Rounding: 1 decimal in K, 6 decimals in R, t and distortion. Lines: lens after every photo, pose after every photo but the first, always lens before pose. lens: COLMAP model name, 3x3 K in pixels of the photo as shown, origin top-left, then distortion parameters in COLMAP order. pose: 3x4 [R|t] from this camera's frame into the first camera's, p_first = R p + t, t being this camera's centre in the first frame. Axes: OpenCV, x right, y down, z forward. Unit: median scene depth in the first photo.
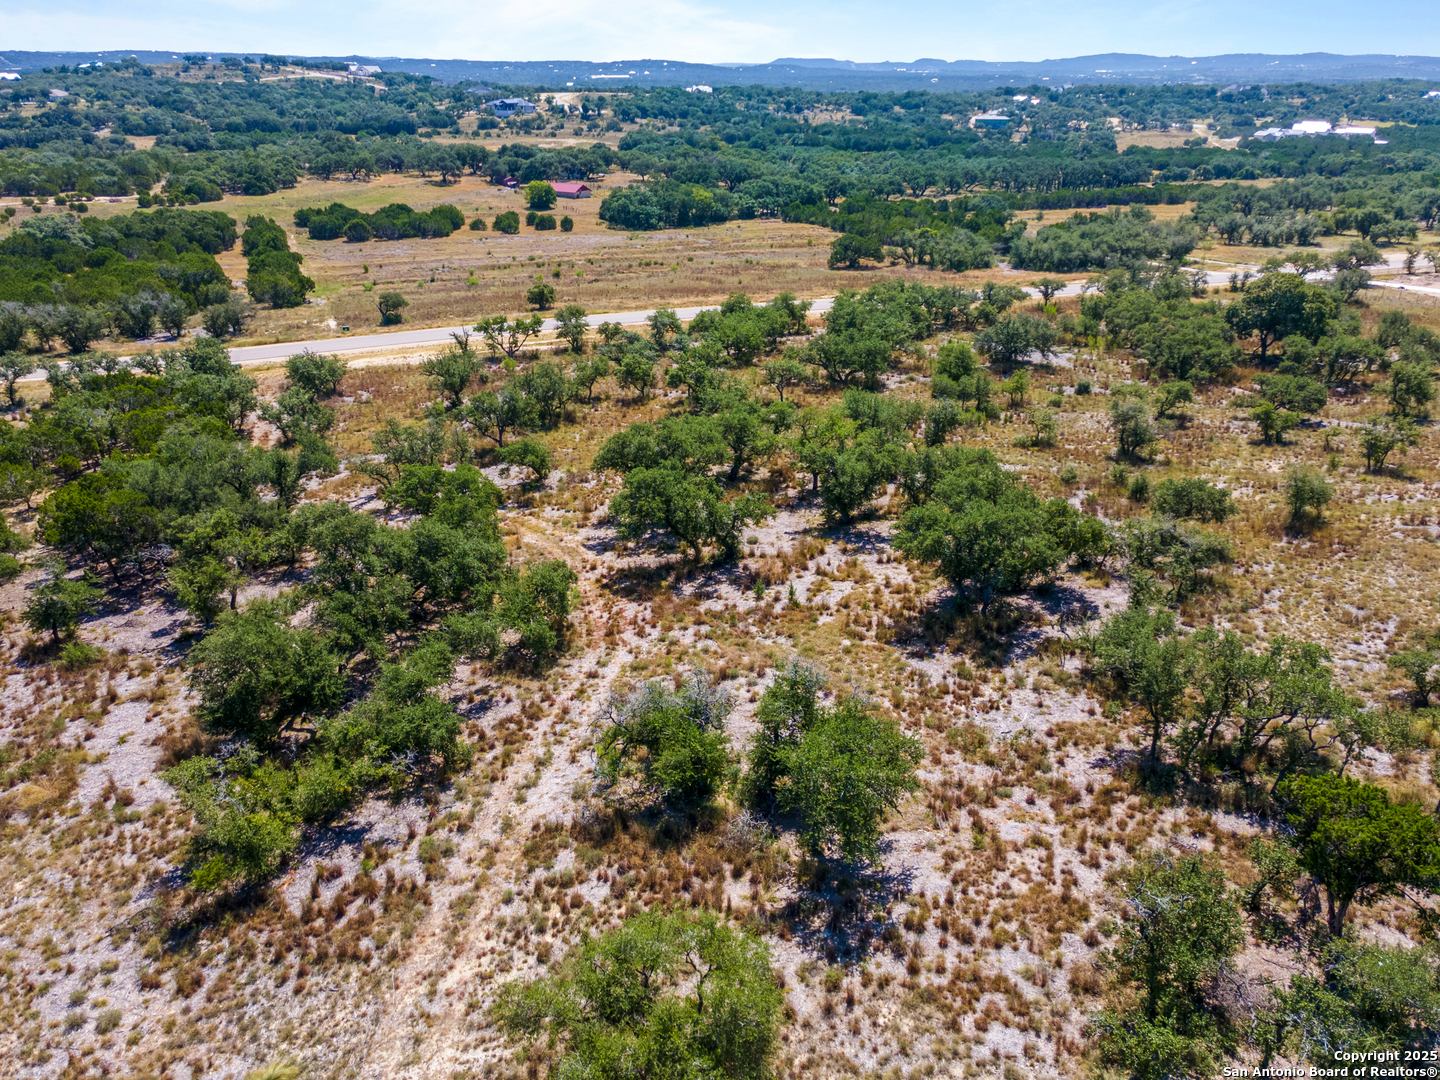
lens RADIAL K [[1063.1, 0, 716.3], [0, 1063.1, 525.3], [0, 0, 1]] dist [0.036775, 0.015390]
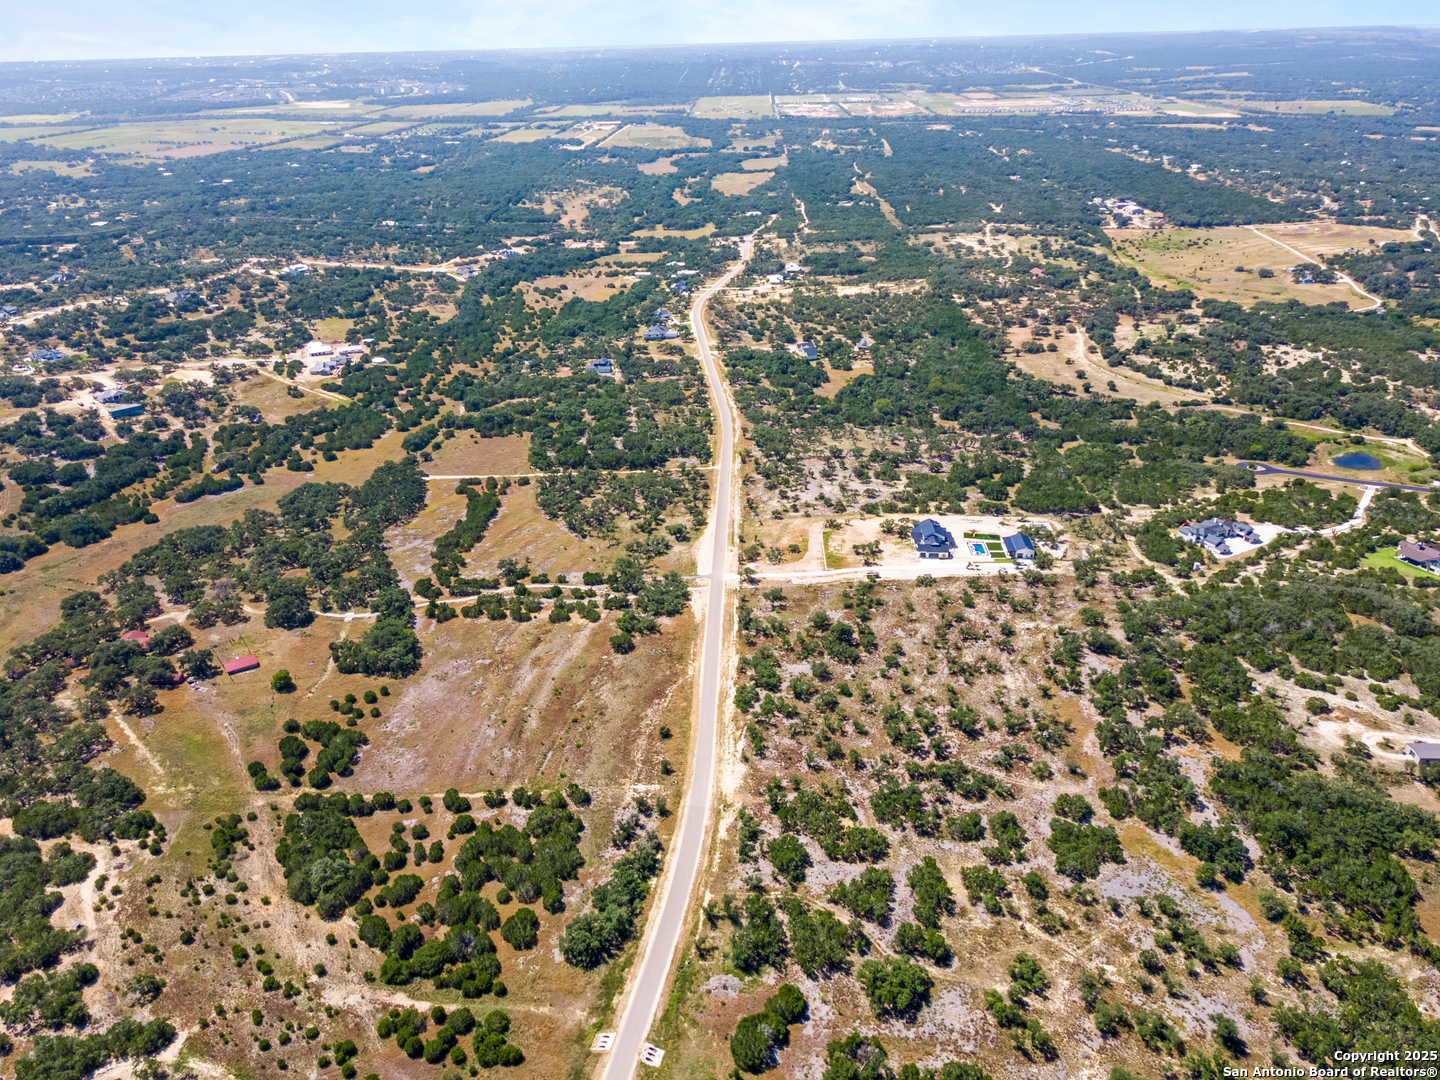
lens RADIAL K [[1063.1, 0, 714.7], [0, 1063.1, 538.1], [0, 0, 1]] dist [0.036775, 0.015390]
pose [[0.415099, -0.408962, 0.812676, -3.000941], [0.376464, 0.890418, 0.255793, -1.848495], [-0.828232, 0.199764, 0.523571, -0.831717]]
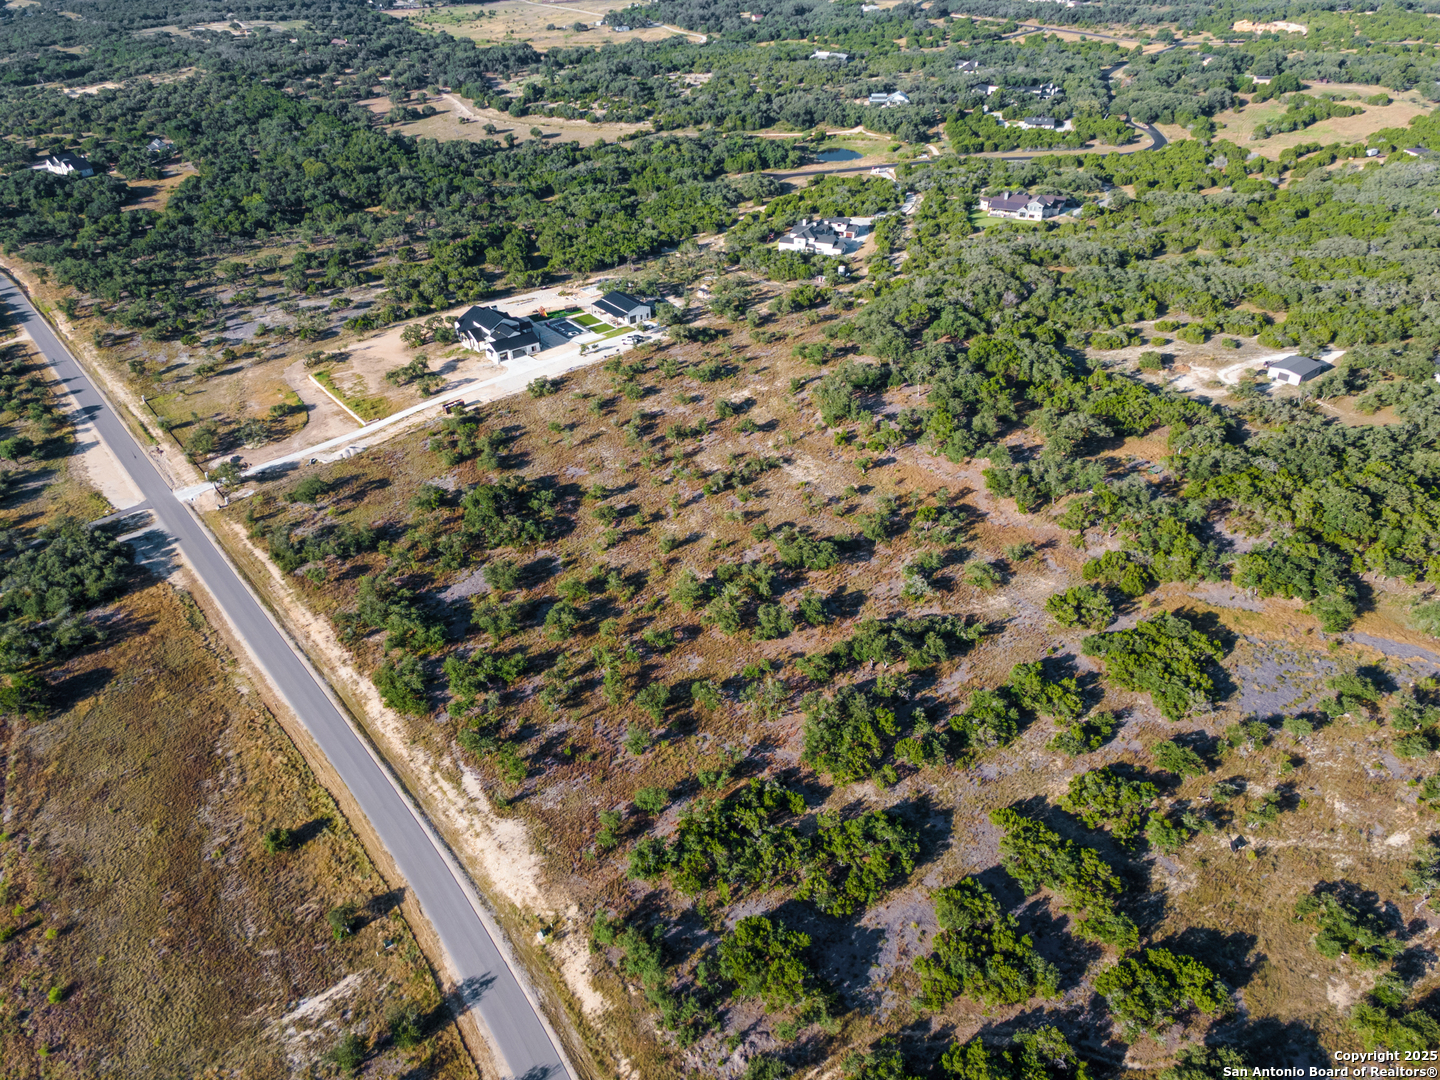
lens RADIAL K [[1063.1, 0, 720.6], [0, 1063.1, 532.8], [0, 0, 1]] dist [0.036775, 0.015390]
pose [[-0.277704, -0.513797, 0.811722, -1.488516], [0.396262, 0.708461, 0.584003, -1.317255], [-0.875133, 0.483835, 0.006855, 0.666962]]
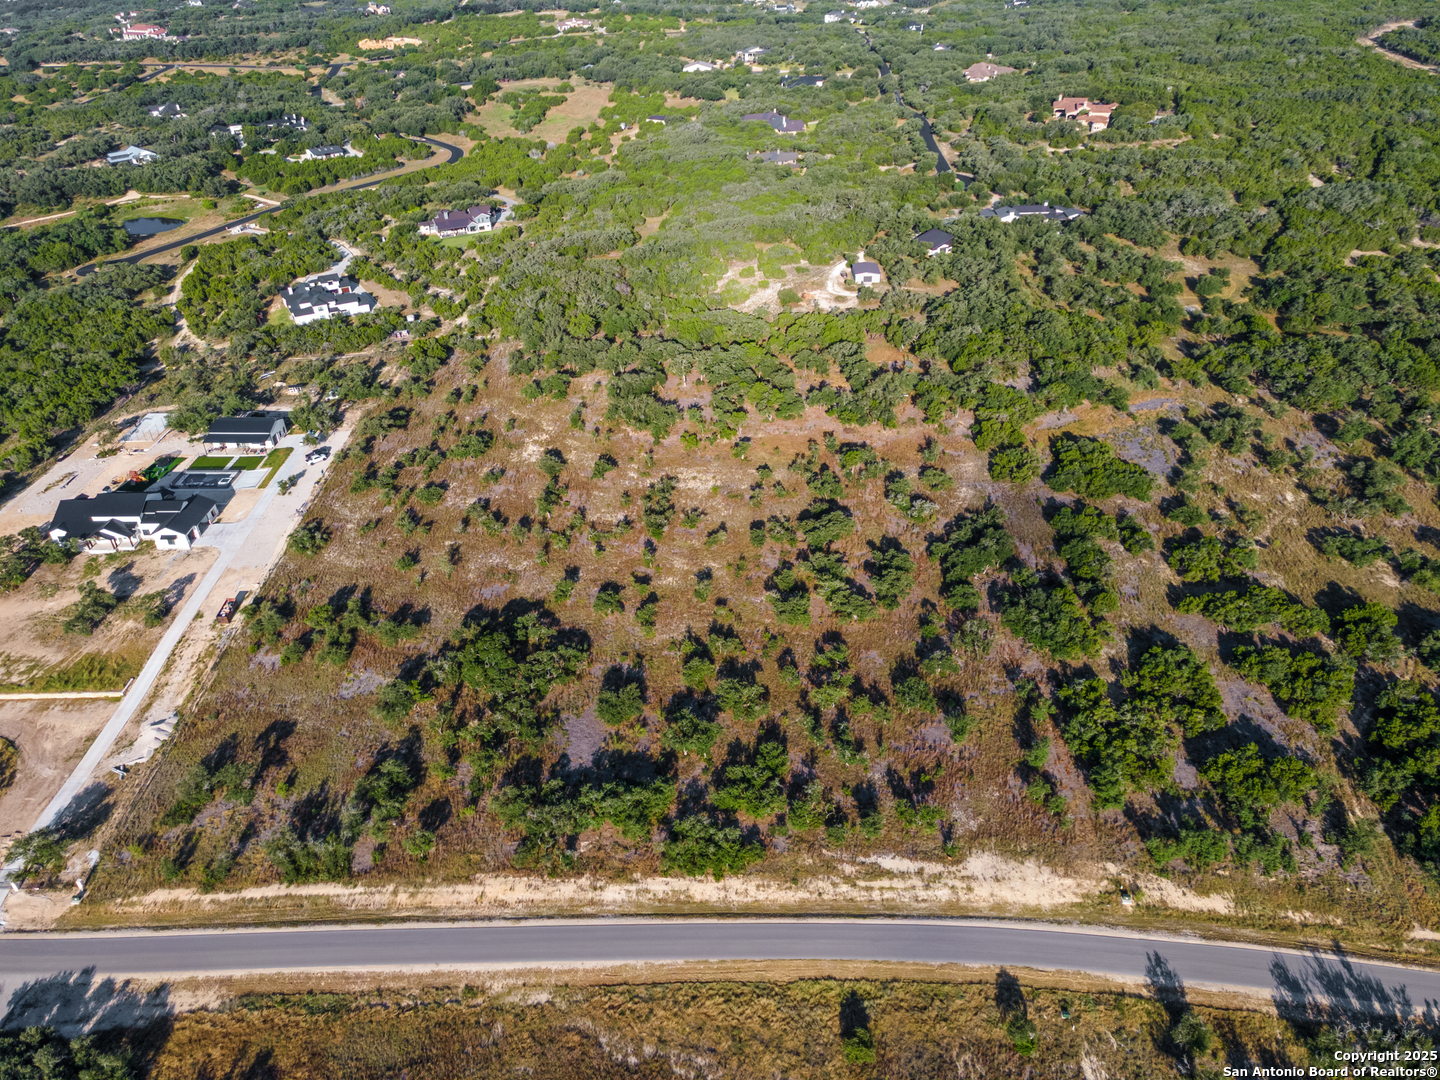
lens RADIAL K [[1063.1, 0, 720.6], [0, 1063.1, 501.9], [0, 0, 1]] dist [0.036775, 0.015390]
pose [[-0.914792, -0.186997, 0.358032, -0.441560], [0.185283, 0.593365, 0.783318, -1.768090], [-0.358922, 0.782911, -0.508159, 1.675460]]
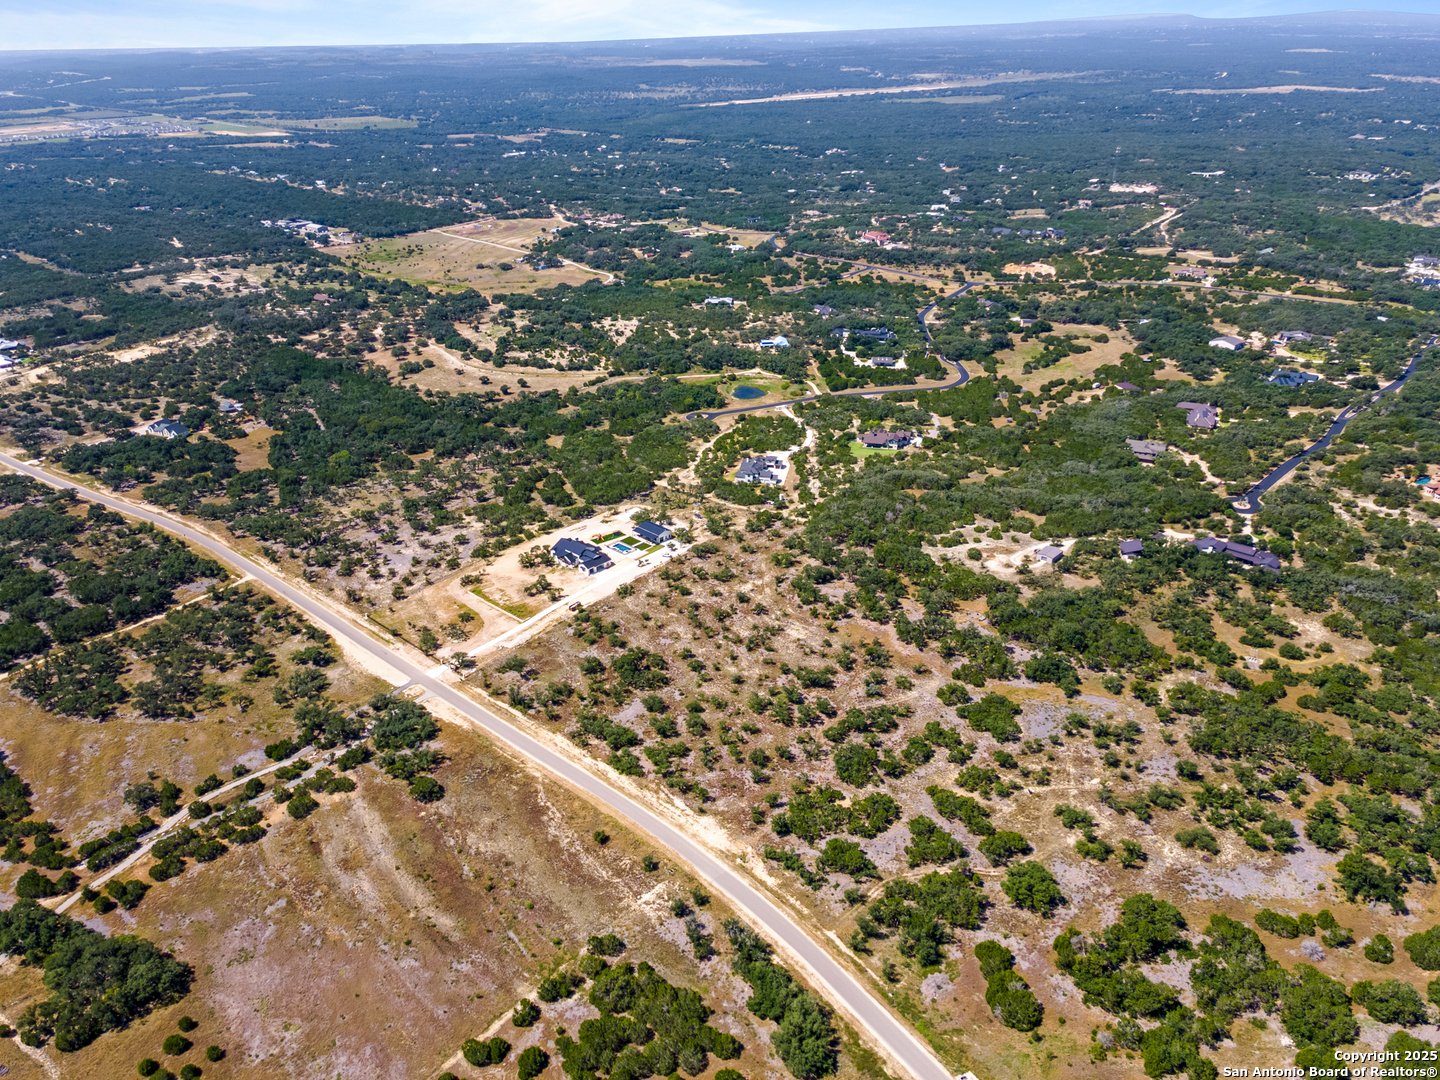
lens RADIAL K [[1063.1, 0, 720.7], [0, 1063.1, 530.4], [0, 0, 1]] dist [0.036775, 0.015390]
pose [[-0.418779, -0.390068, 0.820043, -2.778091], [0.370771, 0.750895, 0.546521, -2.729679], [-0.828947, 0.532919, -0.169833, 1.209055]]
